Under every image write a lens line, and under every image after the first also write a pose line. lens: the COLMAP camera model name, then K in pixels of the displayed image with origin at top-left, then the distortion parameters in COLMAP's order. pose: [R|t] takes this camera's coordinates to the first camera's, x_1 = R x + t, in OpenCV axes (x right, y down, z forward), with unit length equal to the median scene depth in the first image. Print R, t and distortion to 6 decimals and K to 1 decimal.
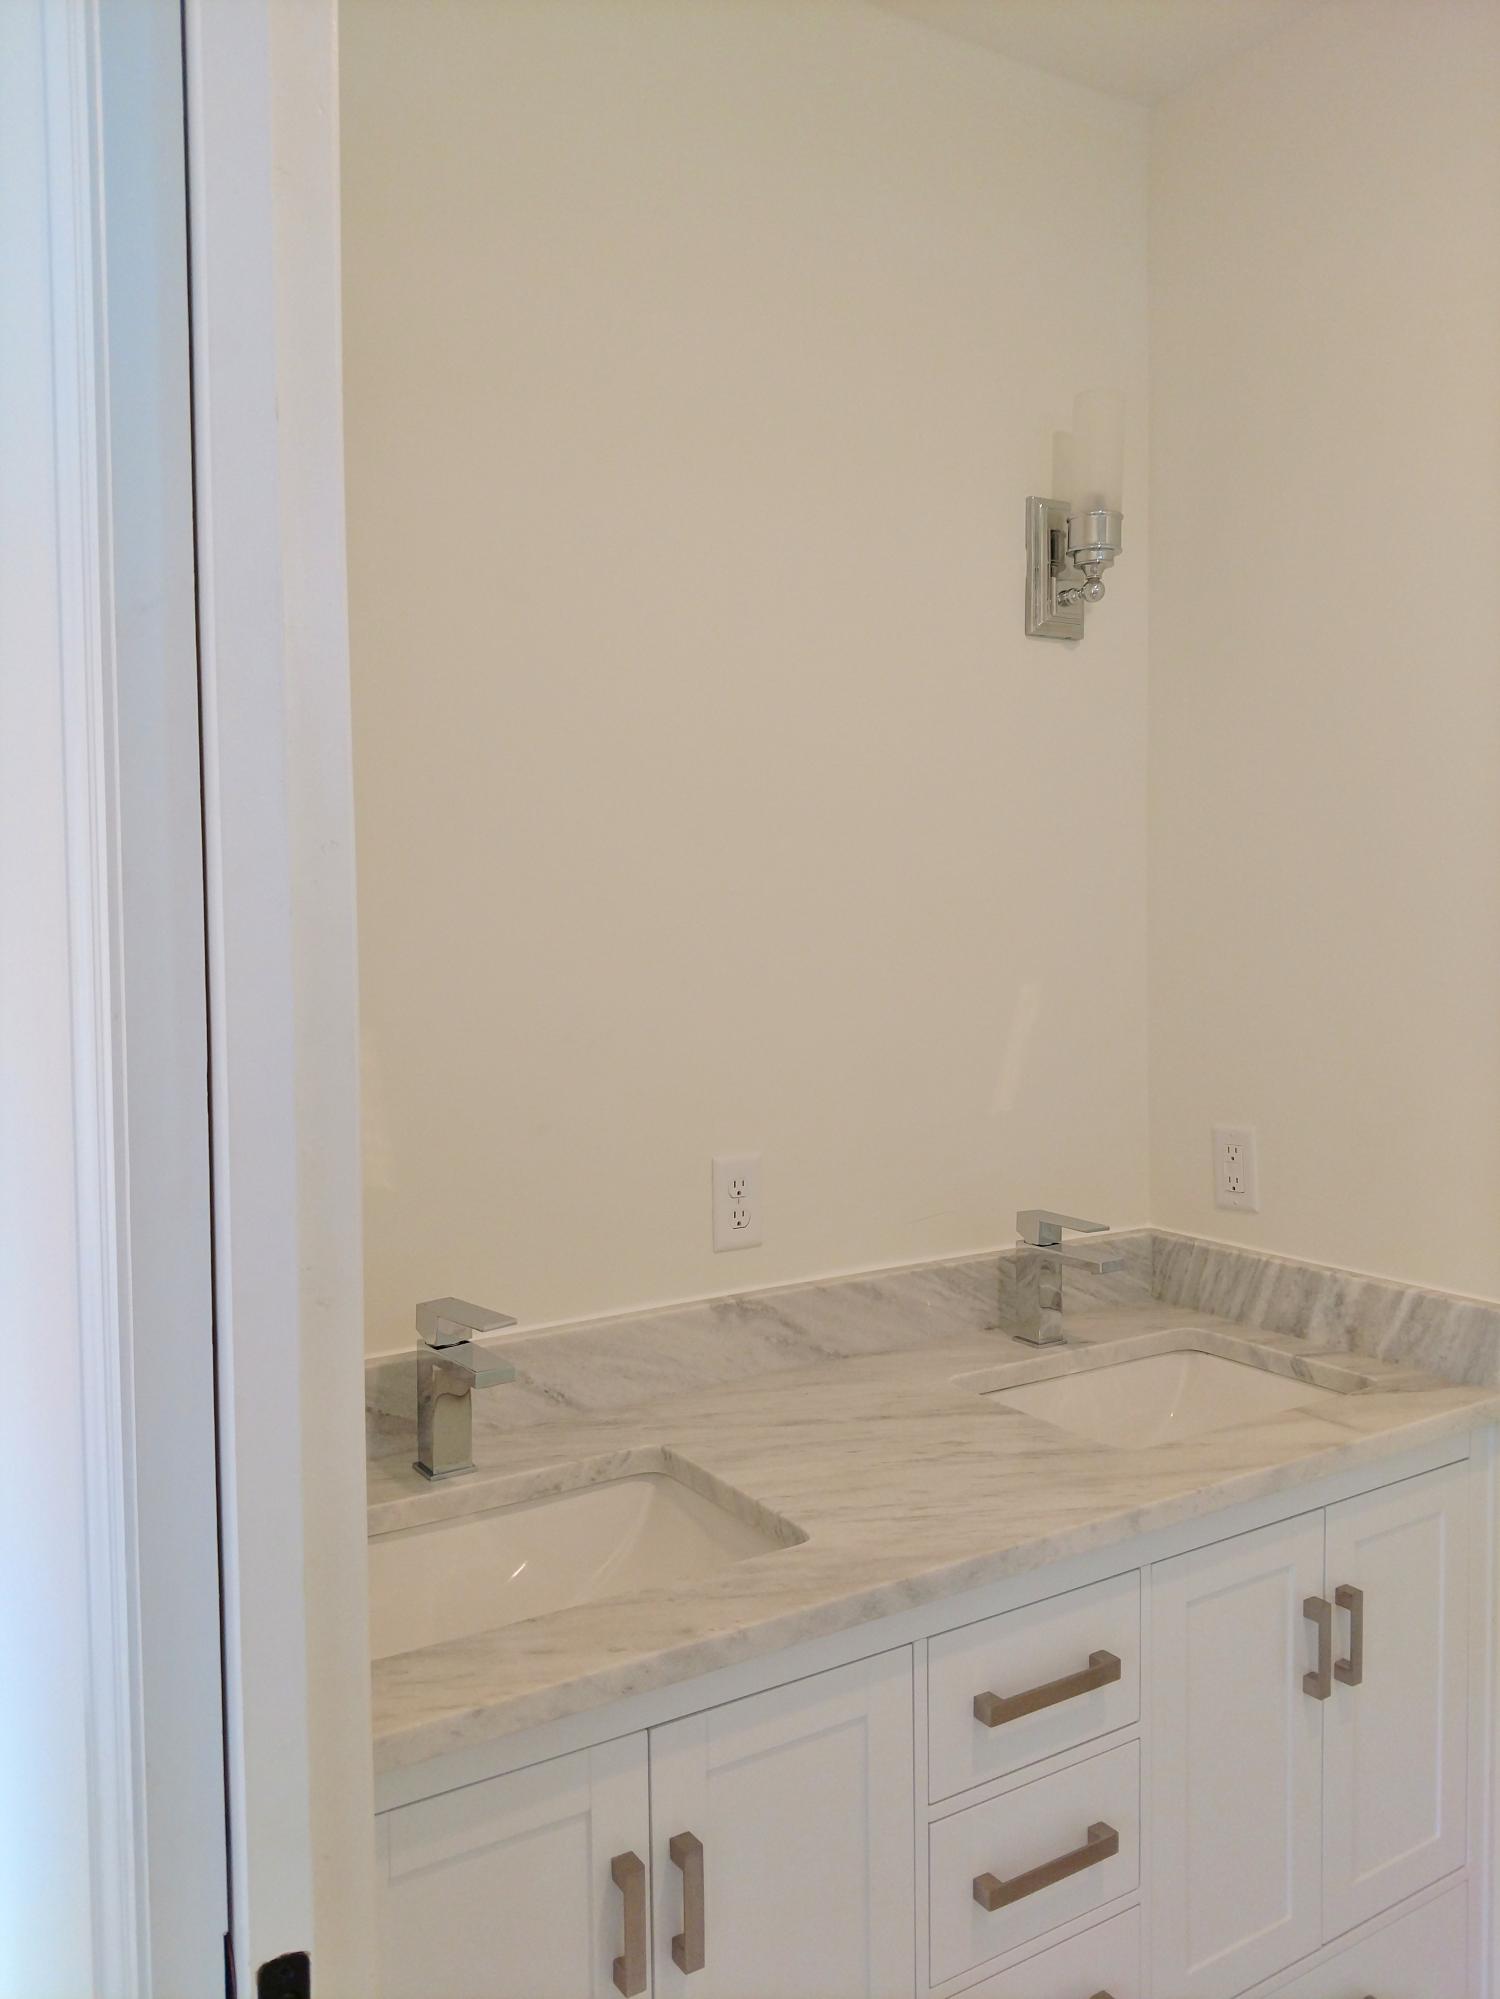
lens RADIAL K [[1571.8, 0, 750.0], [0, 1571.8, 999.5], [0, 0, 1]] dist [0.033558, -0.012950]
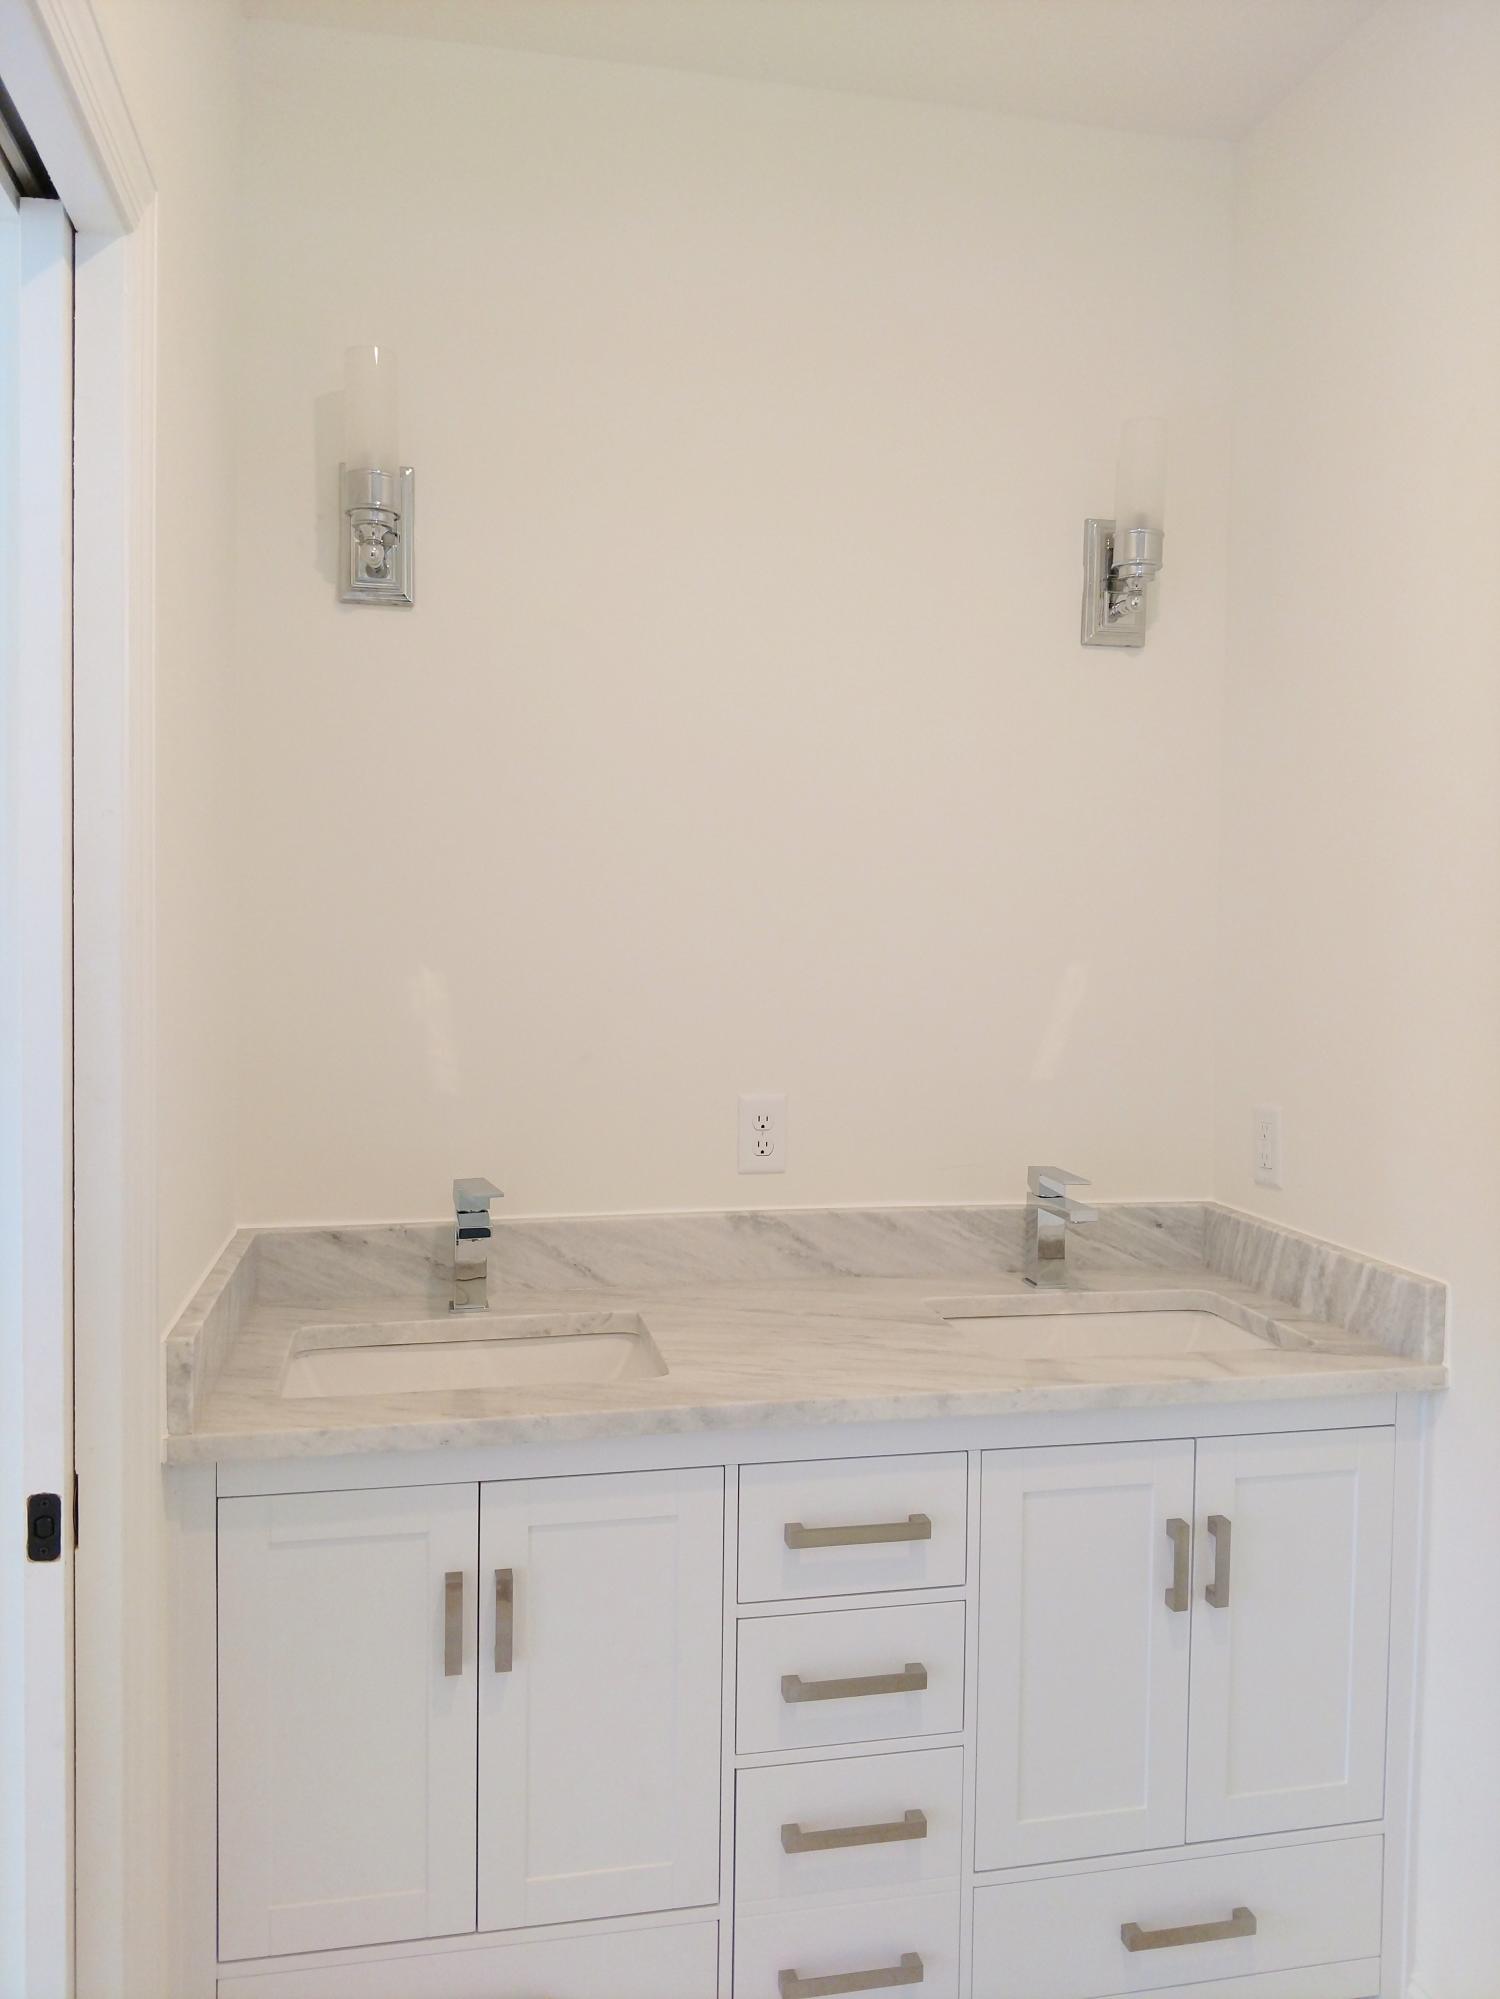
lens RADIAL K [[1536.5, 0, 752.9], [0, 1536.5, 1020.5], [0, 0, 1]] dist [0.135203, -0.148379]
pose [[0.933871, 0.040066, -0.355358, 0.398389], [-0.039926, 0.999173, 0.007732, 0.032920], [0.355373, 0.006967, 0.934698, -0.103050]]
